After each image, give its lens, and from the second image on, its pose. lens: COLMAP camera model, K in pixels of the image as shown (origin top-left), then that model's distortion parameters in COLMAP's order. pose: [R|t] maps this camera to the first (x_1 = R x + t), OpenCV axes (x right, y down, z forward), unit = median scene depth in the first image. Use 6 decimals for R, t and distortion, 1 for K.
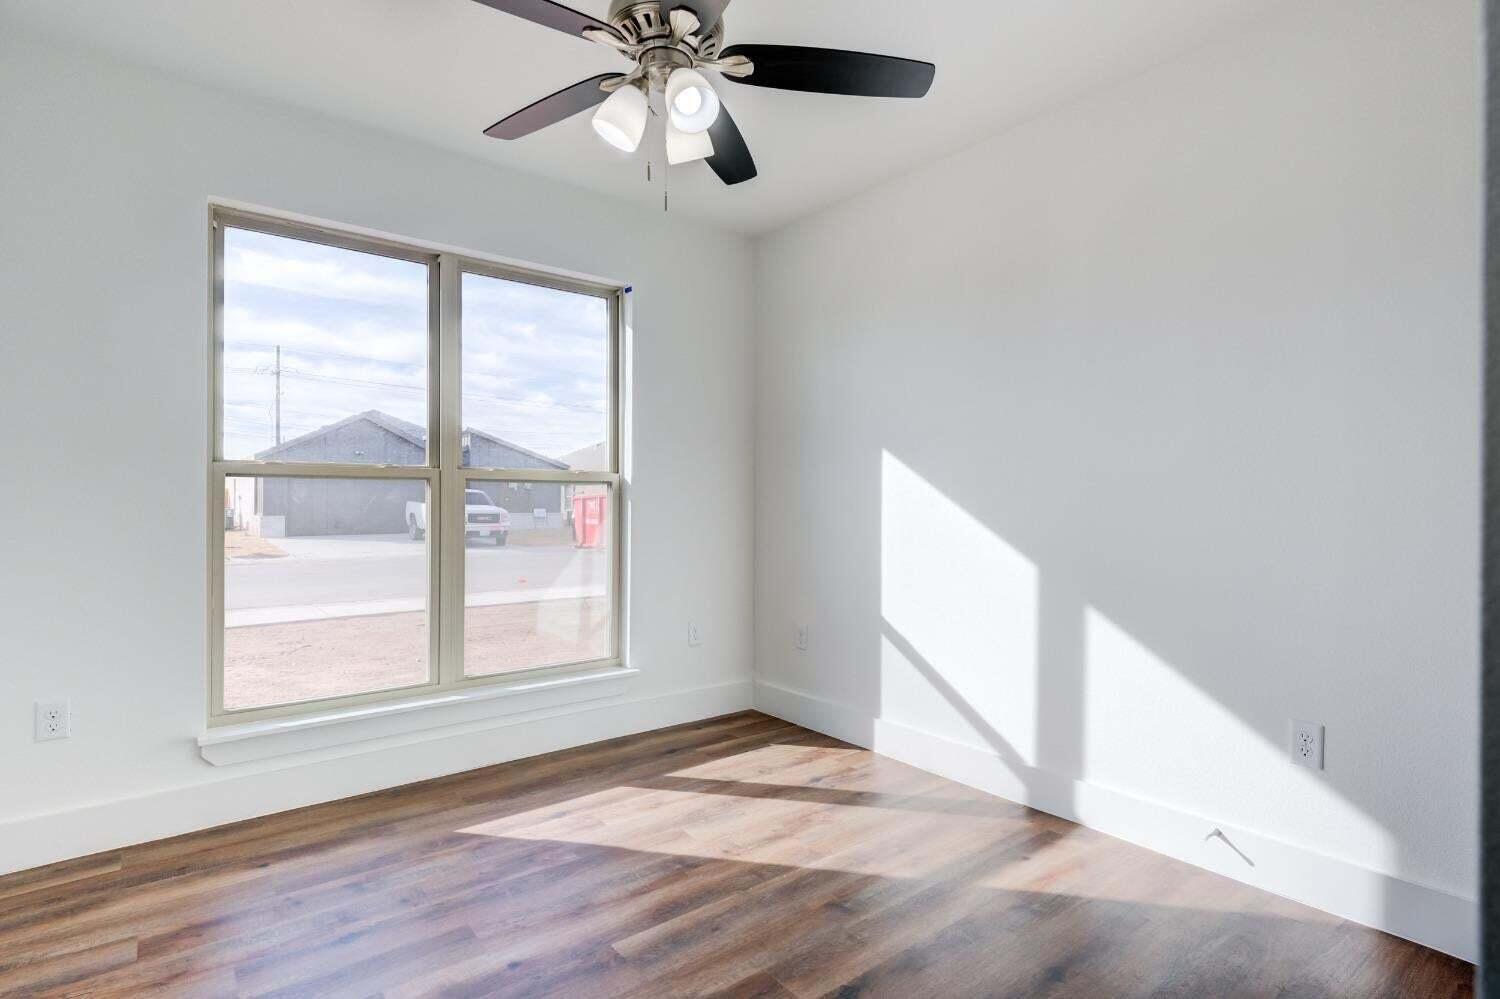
lens RADIAL K [[753.5, 0, 748.0], [0, 753.5, 501.6], [0, 0, 1]] dist [0.013895, -0.006183]
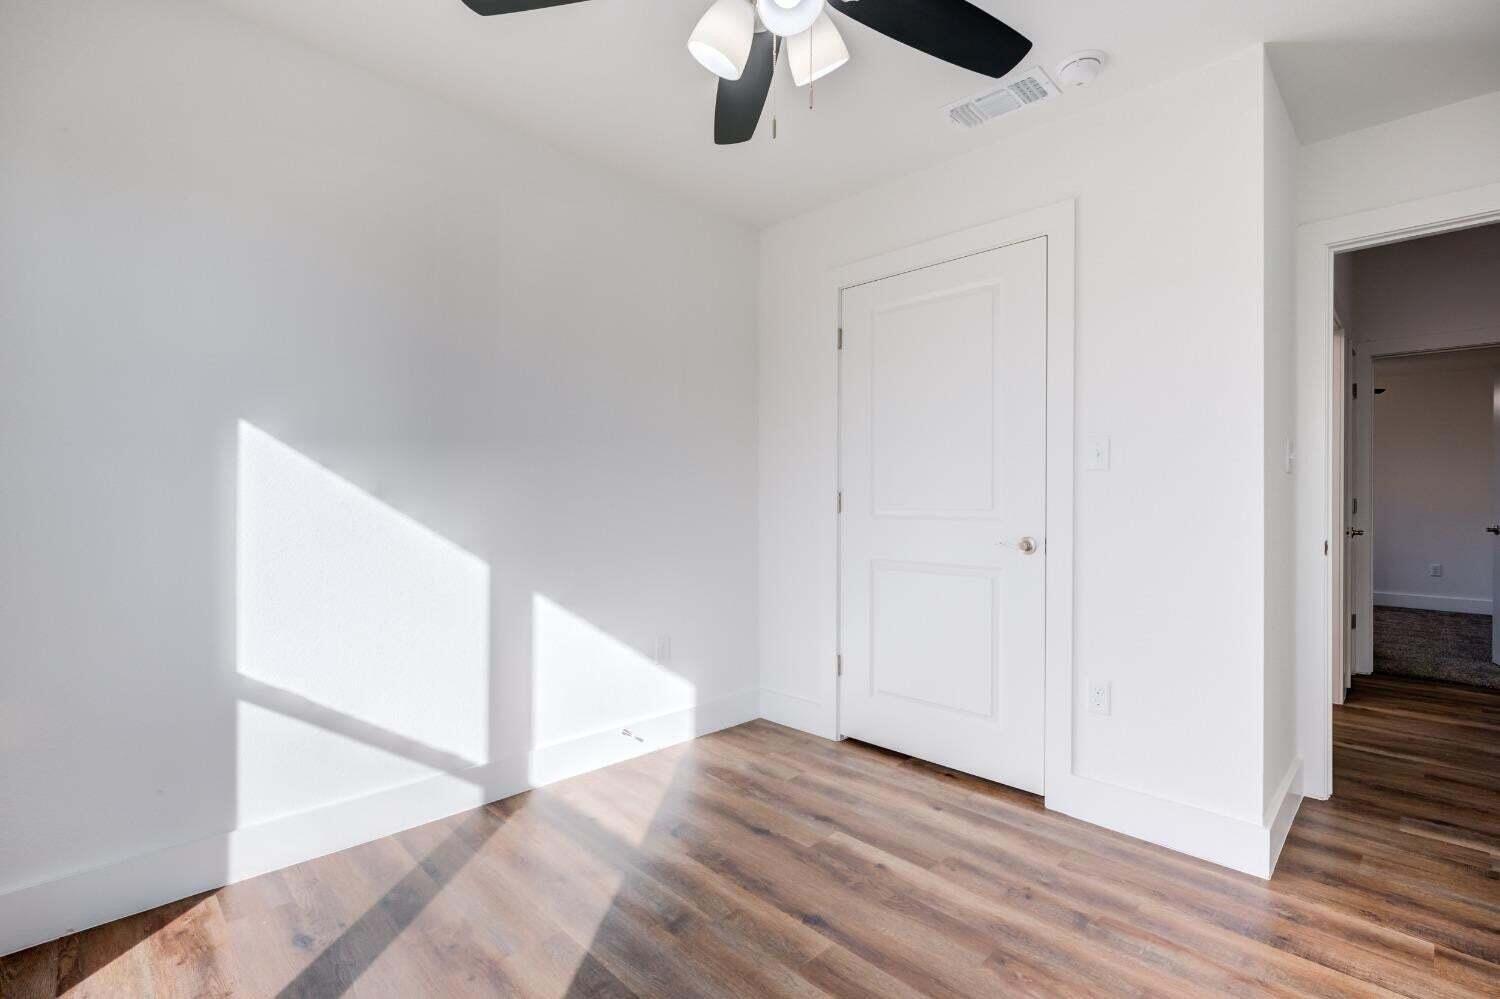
lens RADIAL K [[684.1, 0, 747.0], [0, 684.1, 499.8], [0, 0, 1]] dist [-0.003821, 0.000291]
pose [[-0.118059, -0.004873, 0.992995, -0.545331], [-0.007859, 0.999961, 0.003973, -0.005340], [-0.992975, -0.007335, -0.118093, 0.739752]]
